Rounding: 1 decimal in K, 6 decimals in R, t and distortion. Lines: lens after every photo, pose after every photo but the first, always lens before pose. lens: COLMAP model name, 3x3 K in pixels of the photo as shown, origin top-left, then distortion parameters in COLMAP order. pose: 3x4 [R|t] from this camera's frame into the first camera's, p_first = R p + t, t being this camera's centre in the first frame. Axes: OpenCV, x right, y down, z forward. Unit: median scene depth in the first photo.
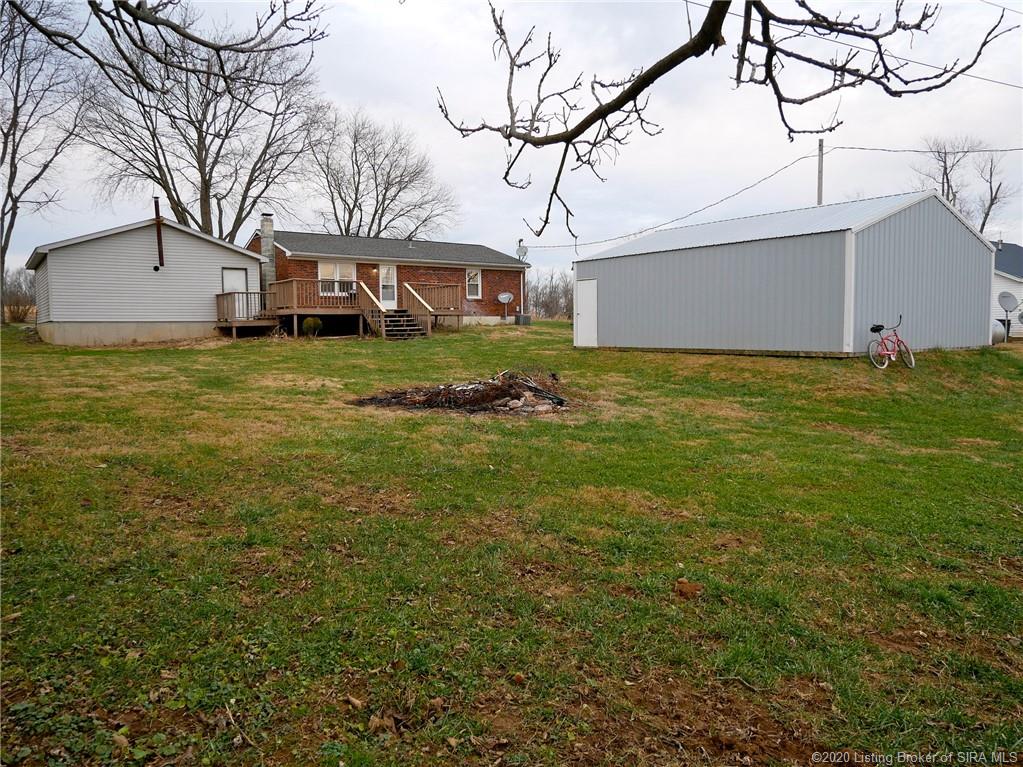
lens RADIAL K [[737.7, 0, 511.5], [0, 737.7, 383.5], [0, 0, 1]] dist [-0.052463, 0.028040]
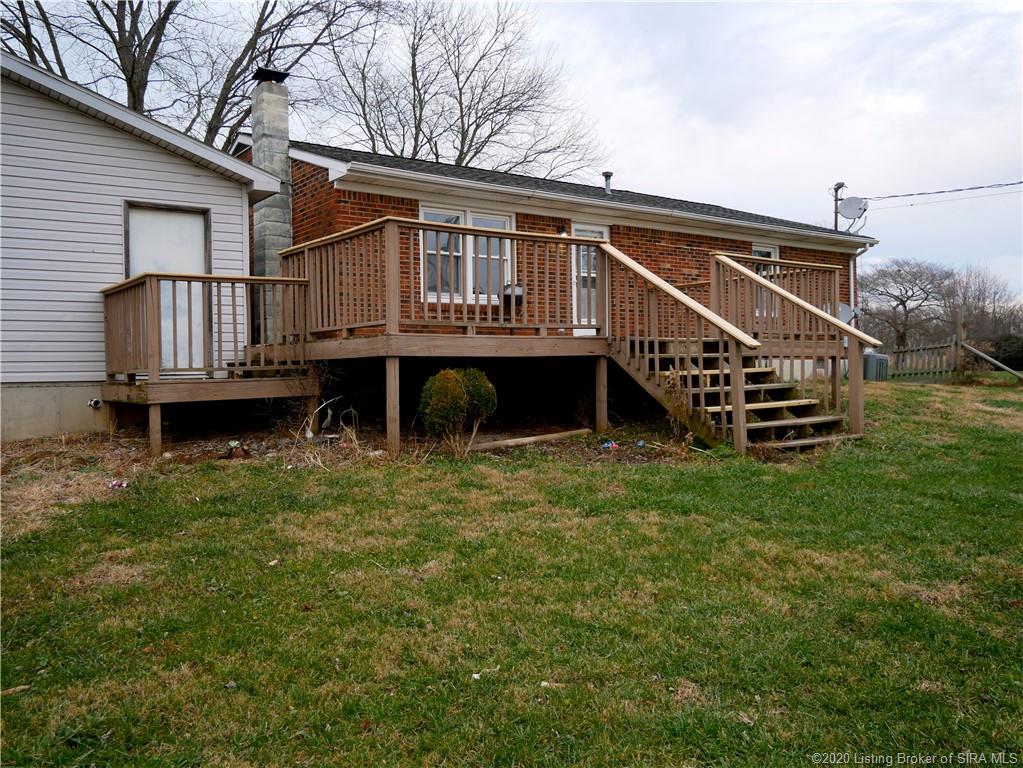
lens RADIAL K [[848.4, 0, 511.5], [0, 848.4, 384.0], [0, 0, 1]] dist [-0.038055, -0.000789]
pose [[0.999911, -0.004859, -0.012424, -0.225538], [0.004129, 0.998303, -0.058084, -0.061175], [0.012685, 0.058028, 0.998234, 0.639434]]
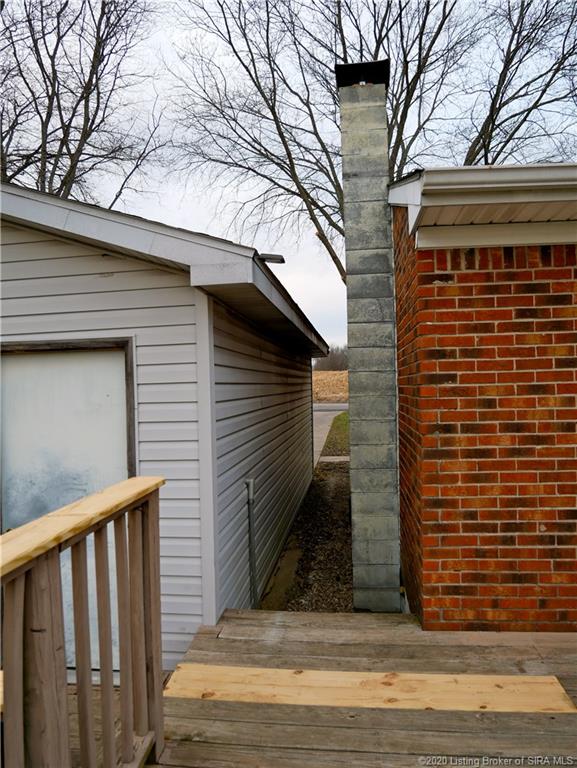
lens RADIAL K [[553.8, 0, 288.5], [0, 553.8, 384.0], [0, 0, 1]] dist [-0.052463, 0.028040]
pose [[0.730373, -0.012055, -0.682943, -0.257205], [-0.030851, 0.998242, -0.050614, -0.141127], [0.682352, 0.058037, 0.728716, 0.925907]]
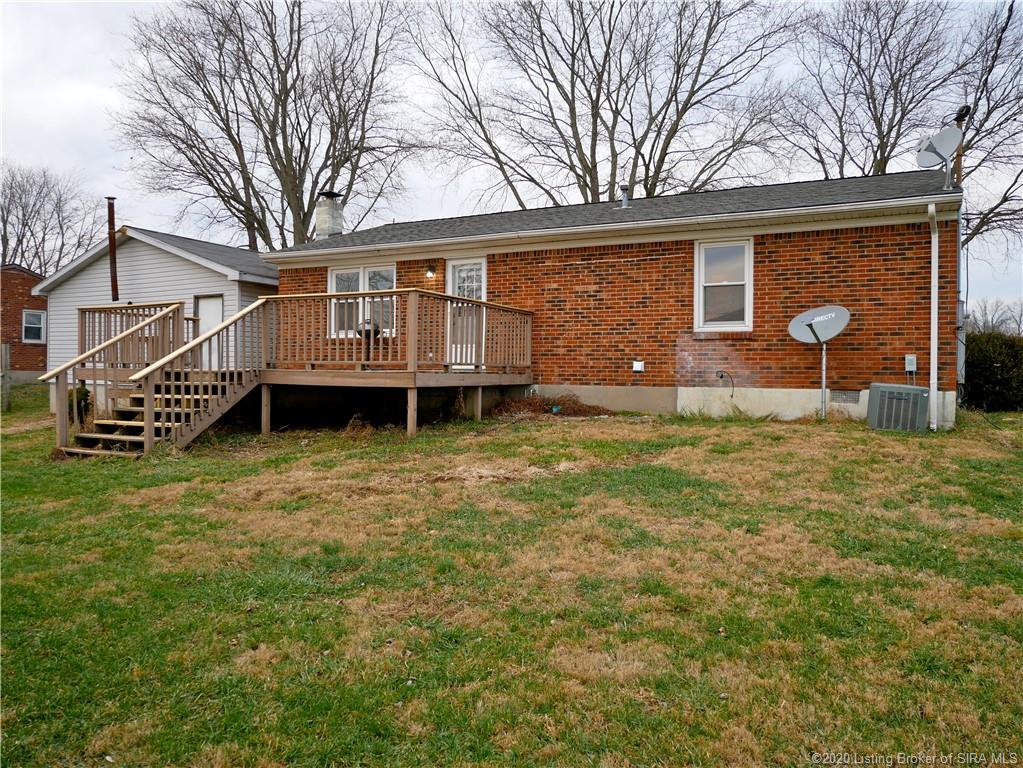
lens RADIAL K [[737.7, 0, 511.5], [0, 737.7, 384.0], [0, 0, 1]] dist [-0.052463, 0.028040]
pose [[0.432011, 0.027908, -0.901436, 0.237319], [-0.080101, 0.996758, -0.007530, -0.100159], [0.898304, 0.075459, 0.432846, 0.945811]]
